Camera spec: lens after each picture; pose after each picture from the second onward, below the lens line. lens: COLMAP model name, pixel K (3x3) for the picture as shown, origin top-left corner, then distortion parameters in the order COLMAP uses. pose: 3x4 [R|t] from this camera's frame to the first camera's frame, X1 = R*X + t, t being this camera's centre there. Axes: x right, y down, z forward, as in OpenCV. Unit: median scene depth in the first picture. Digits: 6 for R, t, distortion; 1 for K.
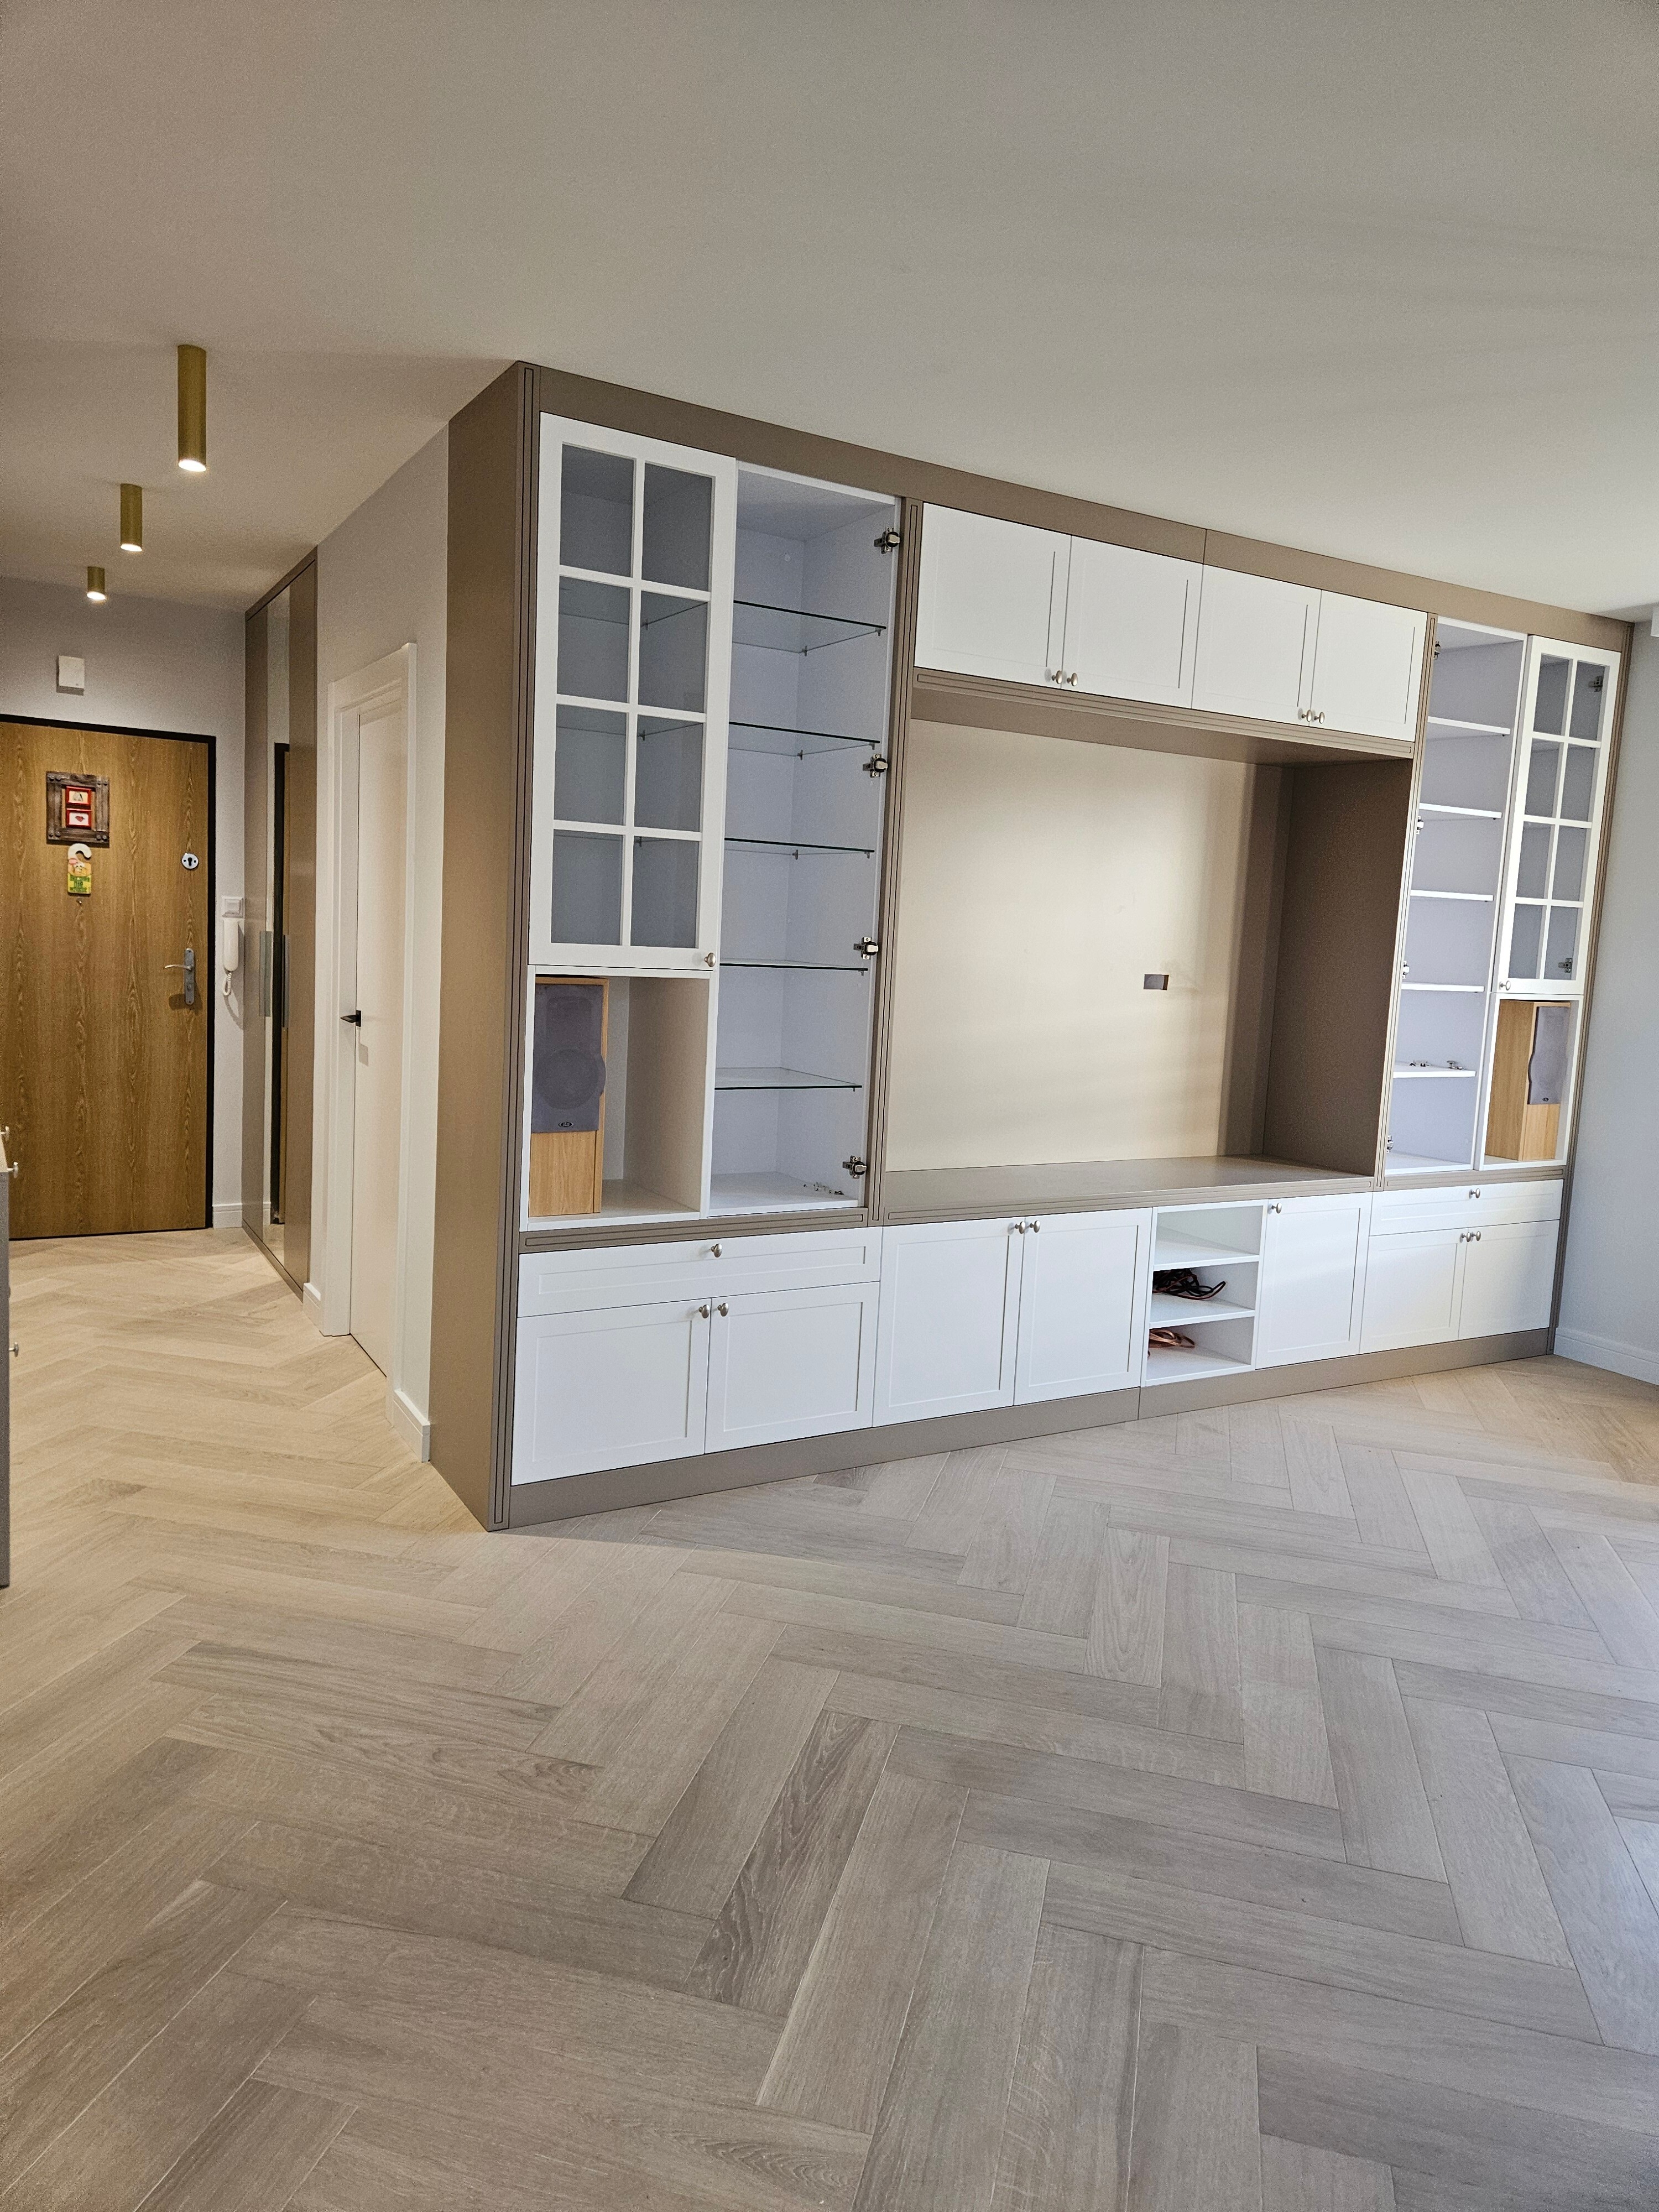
lens RADIAL K [[1474.8, 0, 820.9], [0, 1474.8, 1074.5], [0, 0, 1]] dist [0.074564, -0.054904]
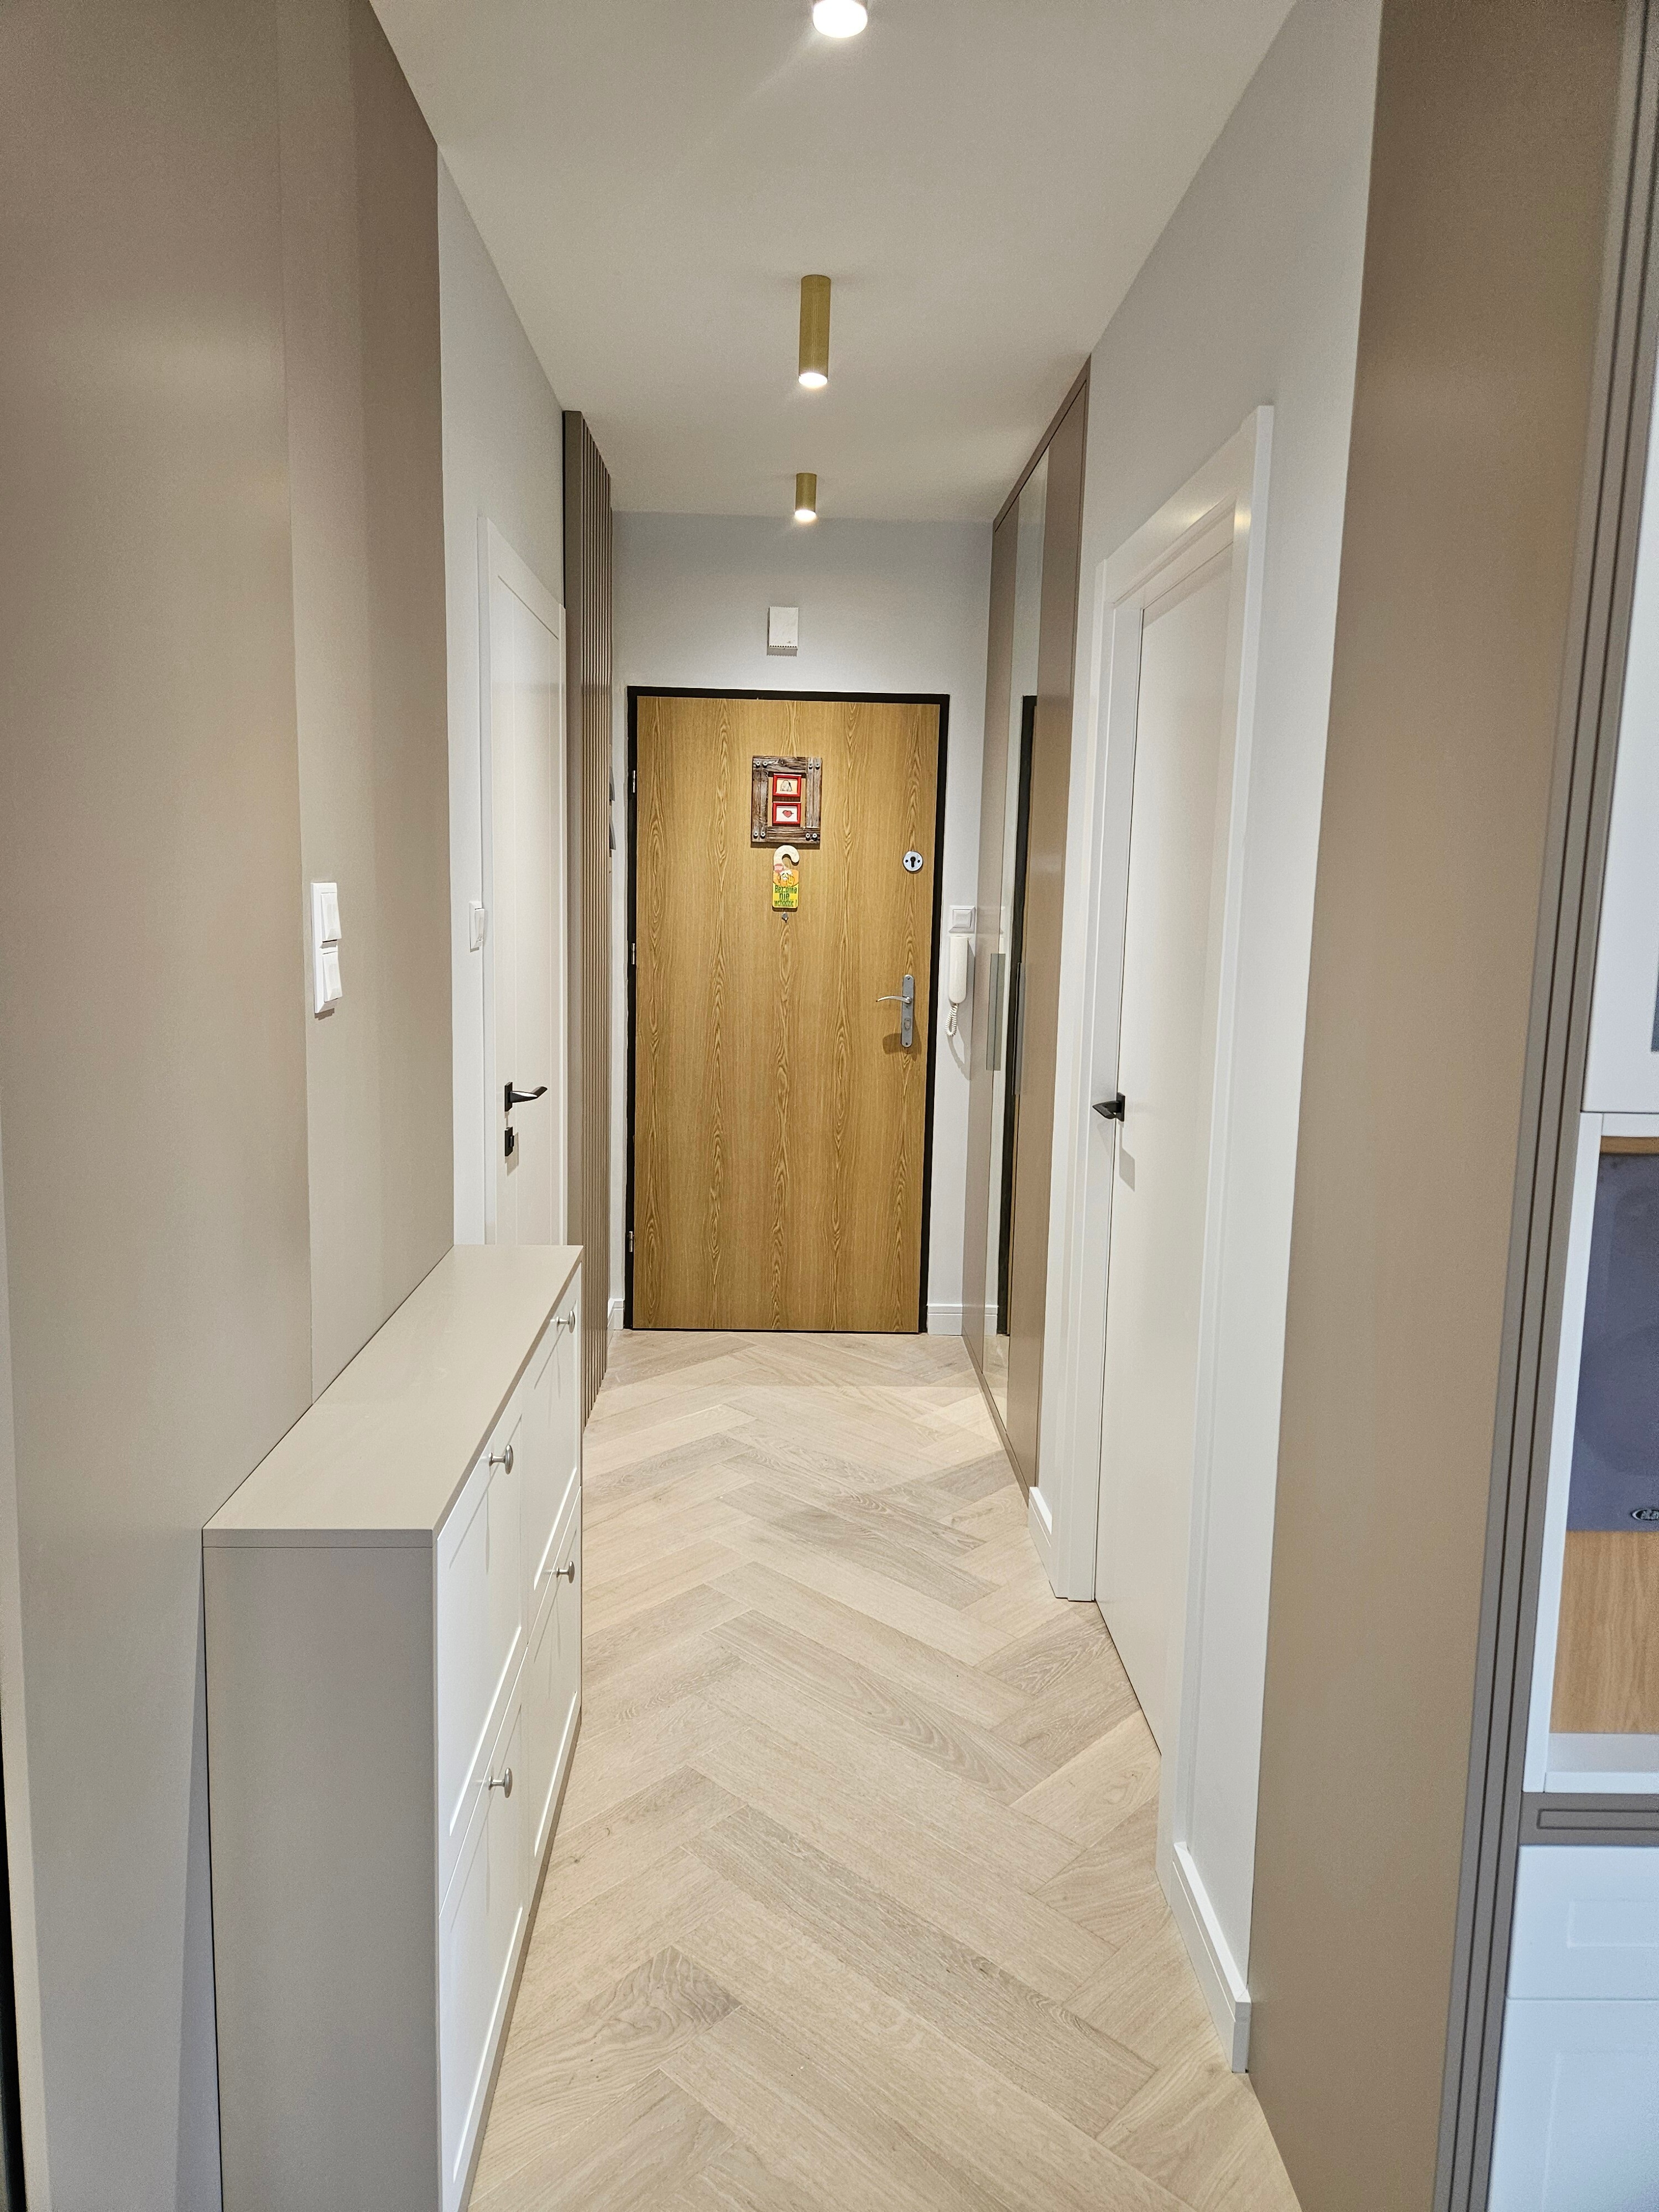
lens RADIAL K [[1474.8, 0, 817.2], [0, 1474.8, 1072.7], [0, 0, 1]] dist [0.074564, -0.054904]
pose [[0.879424, 0.033534, -0.474857, -0.132134], [-0.029044, 0.999437, 0.016791, -0.059638], [0.475153, -0.000975, 0.879903, 0.402778]]
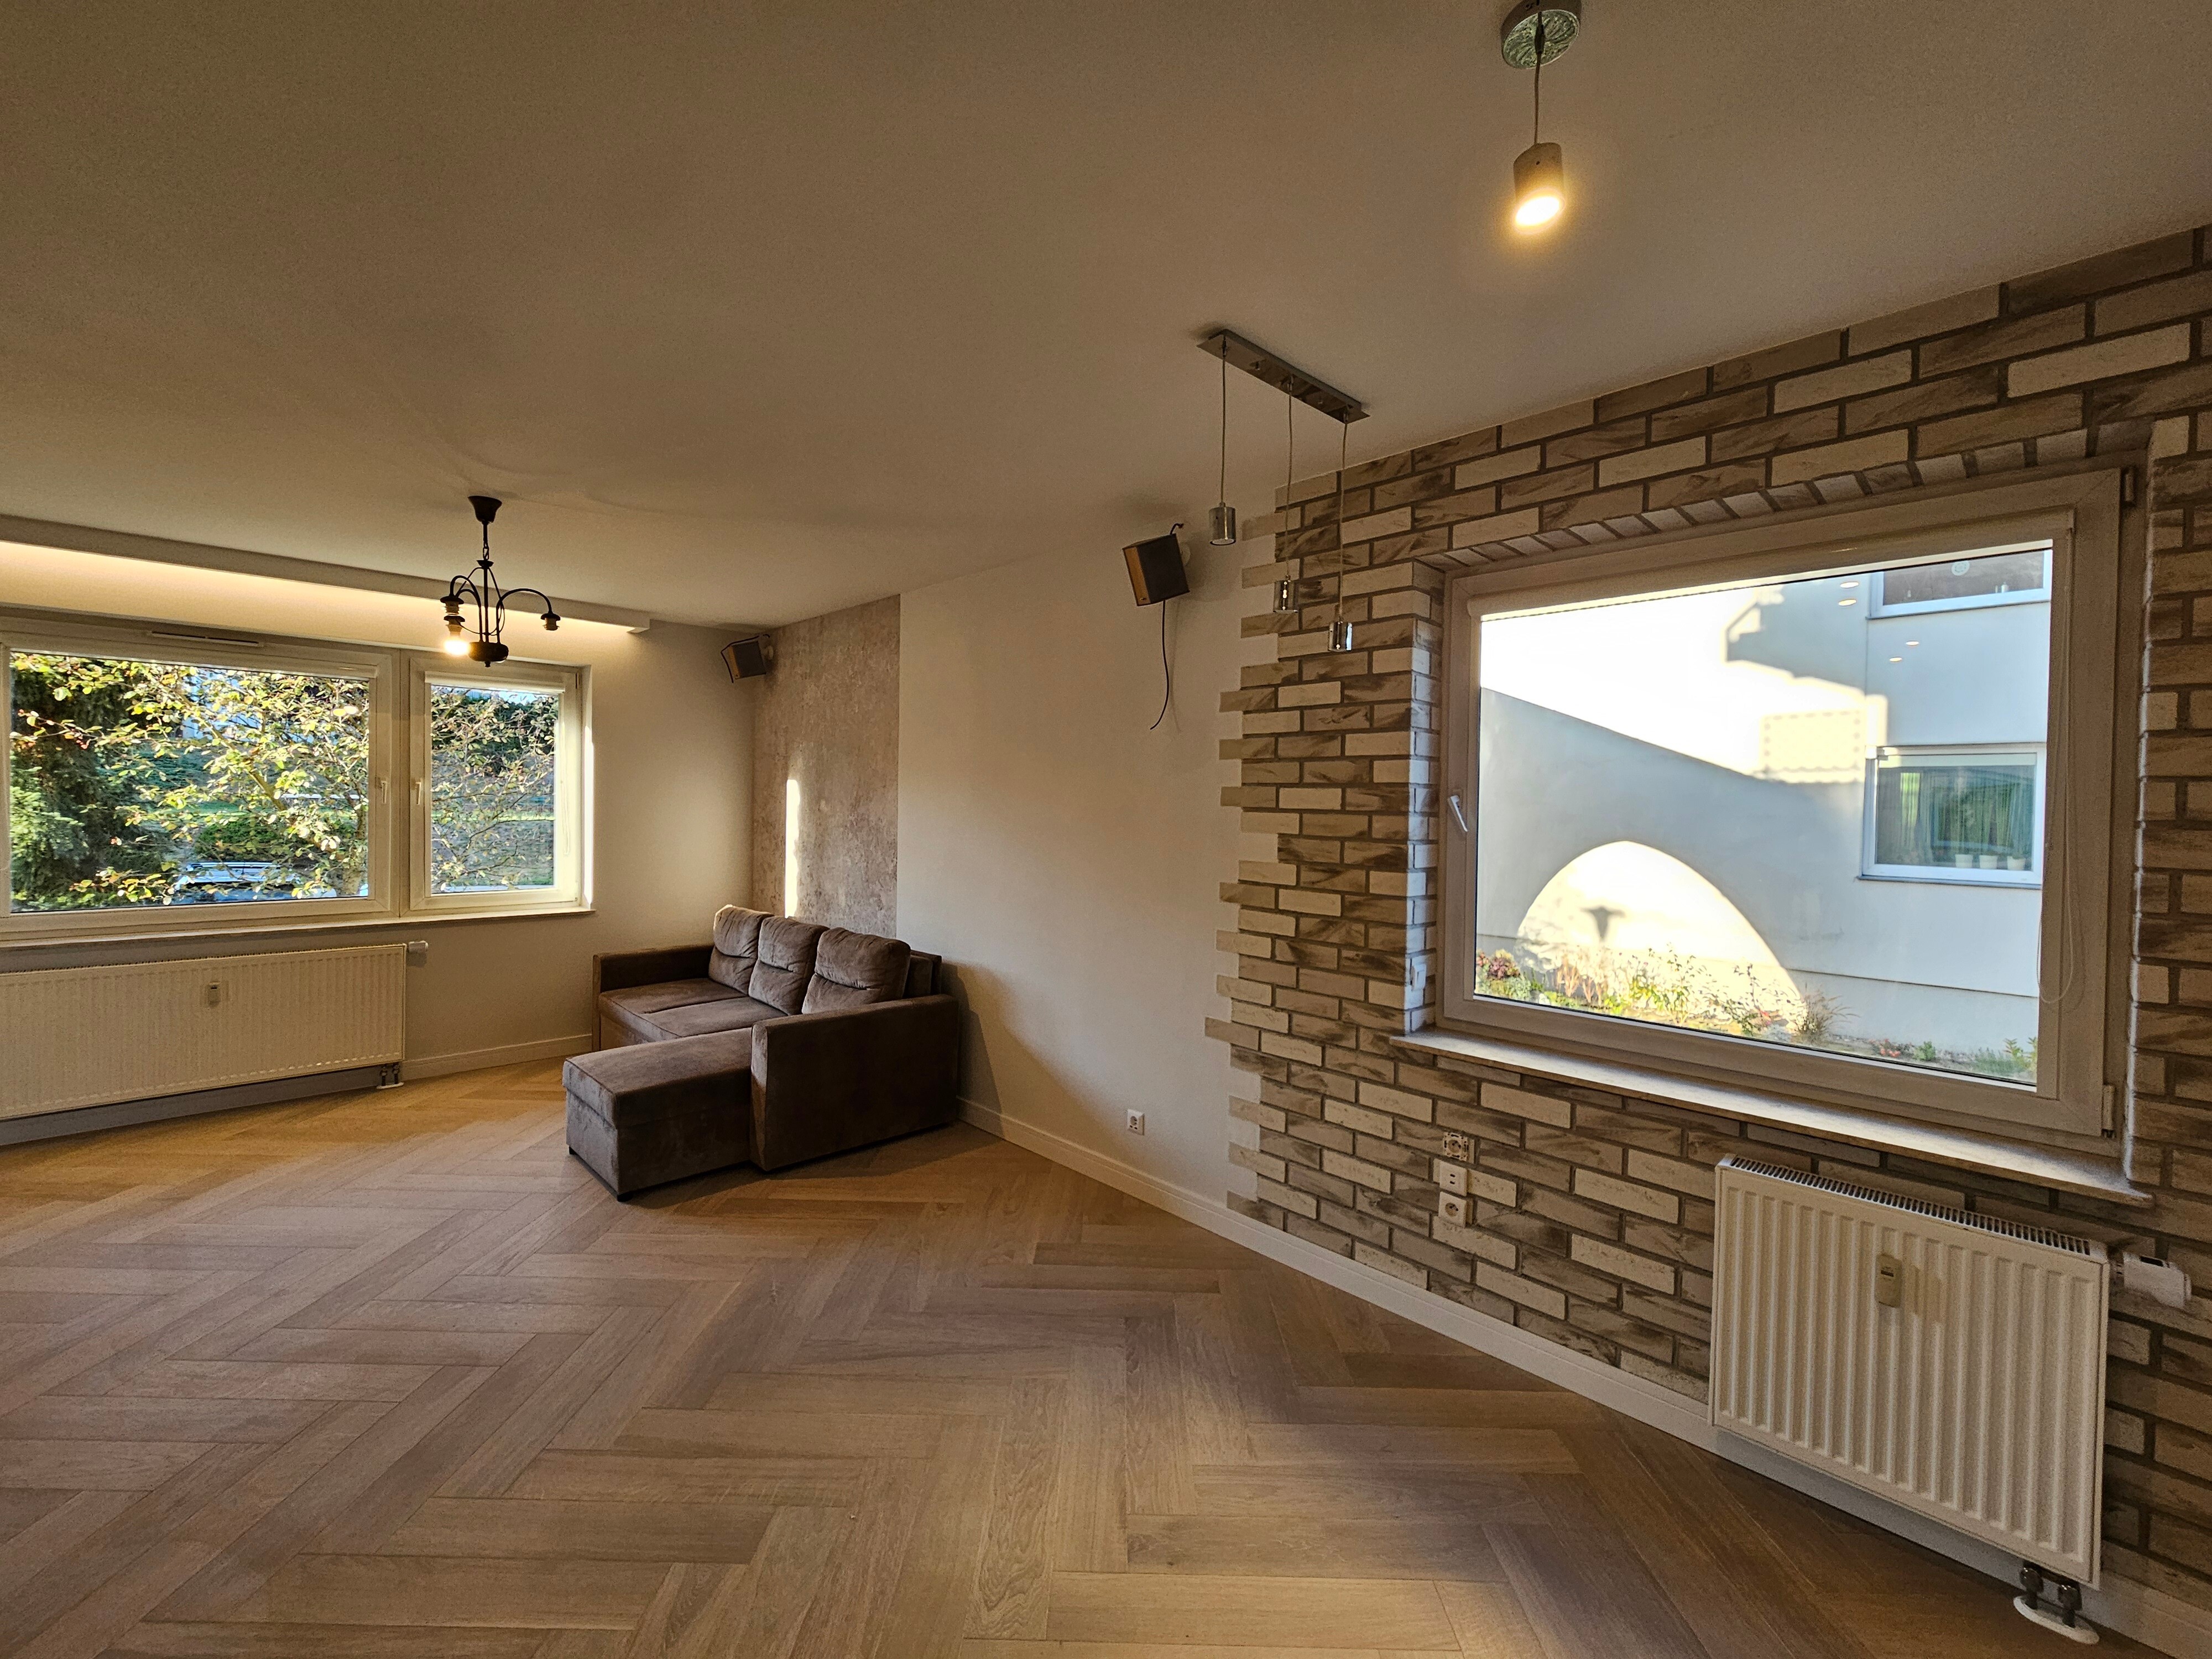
lens RADIAL K [[913.0, 0, 1112.0], [0, 913.0, 821.0], [0, 0, 1]] dist [-0.001458, 0.000891]
pose [[-0.244281, -0.071582, 0.967059, -0.378486], [0.069281, 0.993435, 0.091035, -0.062030], [-0.967226, 0.089237, -0.237718, 0.267344]]
